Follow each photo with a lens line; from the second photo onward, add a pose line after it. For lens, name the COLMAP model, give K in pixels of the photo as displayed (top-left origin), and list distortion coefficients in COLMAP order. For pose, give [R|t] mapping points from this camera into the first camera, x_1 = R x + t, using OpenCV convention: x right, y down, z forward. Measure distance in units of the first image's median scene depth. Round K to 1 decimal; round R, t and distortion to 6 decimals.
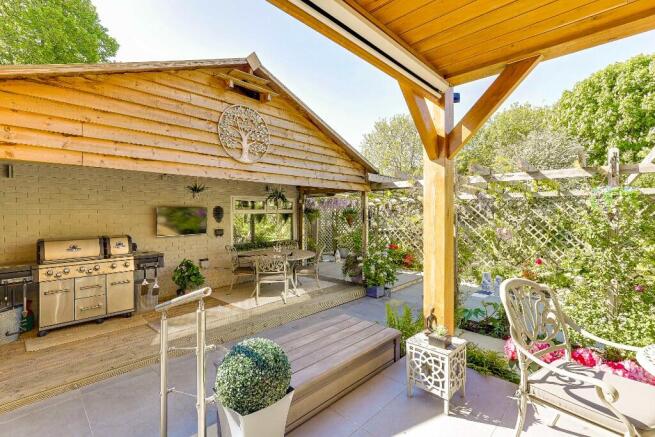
lens RADIAL K [[302.6, 0, 326.5], [0, 302.6, 214.9], [0, 0, 1]] dist [-0.011379, -0.001679]
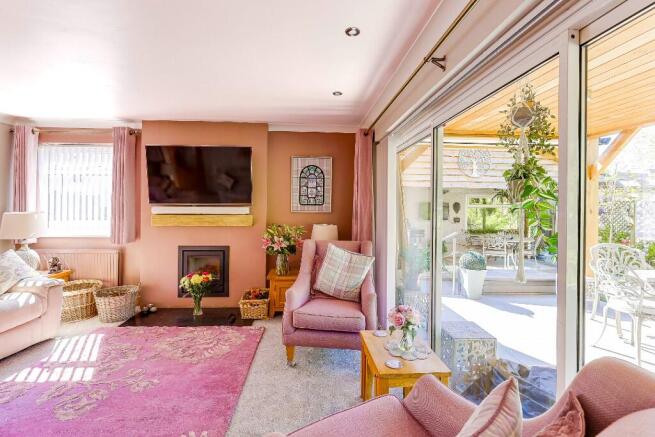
lens RADIAL K [[302.6, 0, 321.3], [0, 302.6, 199.3], [0, 0, 1]] dist [-0.011379, -0.001679]
pose [[0.727558, 0.001359, -0.686044, 0.170735], [-0.020135, 0.999610, -0.019373, -0.000905], [0.685750, 0.027909, 0.727302, -0.522765]]
